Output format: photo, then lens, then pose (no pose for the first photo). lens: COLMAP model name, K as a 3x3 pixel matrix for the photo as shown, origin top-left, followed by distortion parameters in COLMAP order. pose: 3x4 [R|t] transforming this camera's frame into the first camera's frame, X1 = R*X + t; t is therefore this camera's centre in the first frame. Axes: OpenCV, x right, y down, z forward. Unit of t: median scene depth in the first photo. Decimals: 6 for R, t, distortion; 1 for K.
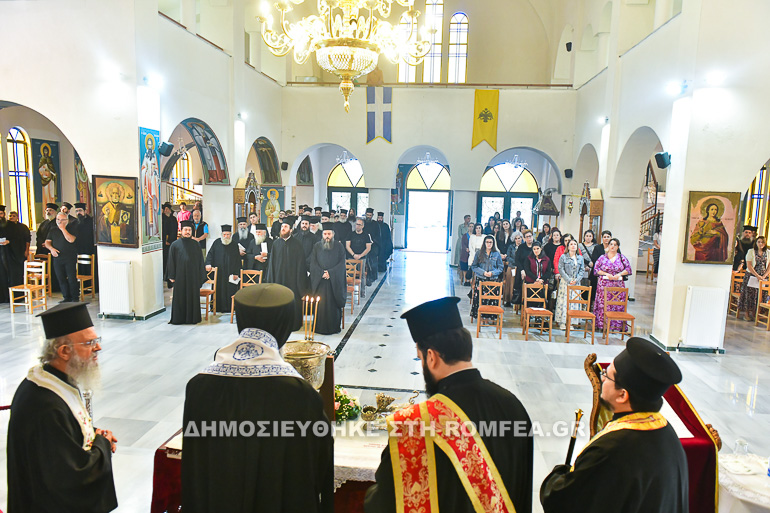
lens RADIAL K [[546.1, 0, 385.0], [0, 546.1, 256.5], [0, 0, 1]] dist [0.026829, -0.001527]
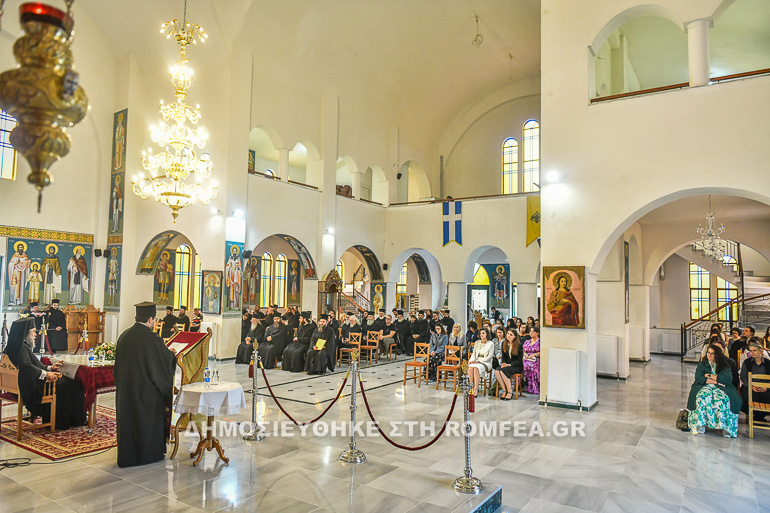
lens RADIAL K [[520.5, 0, 385.0], [0, 520.5, 256.5], [0, 0, 1]] dist [-0.006344, -0.000542]
pose [[0.892795, -0.041680, -0.448530, 0.587197], [-0.050813, 0.980037, -0.192214, 0.075039], [0.447587, 0.194399, 0.872854, -0.123034]]
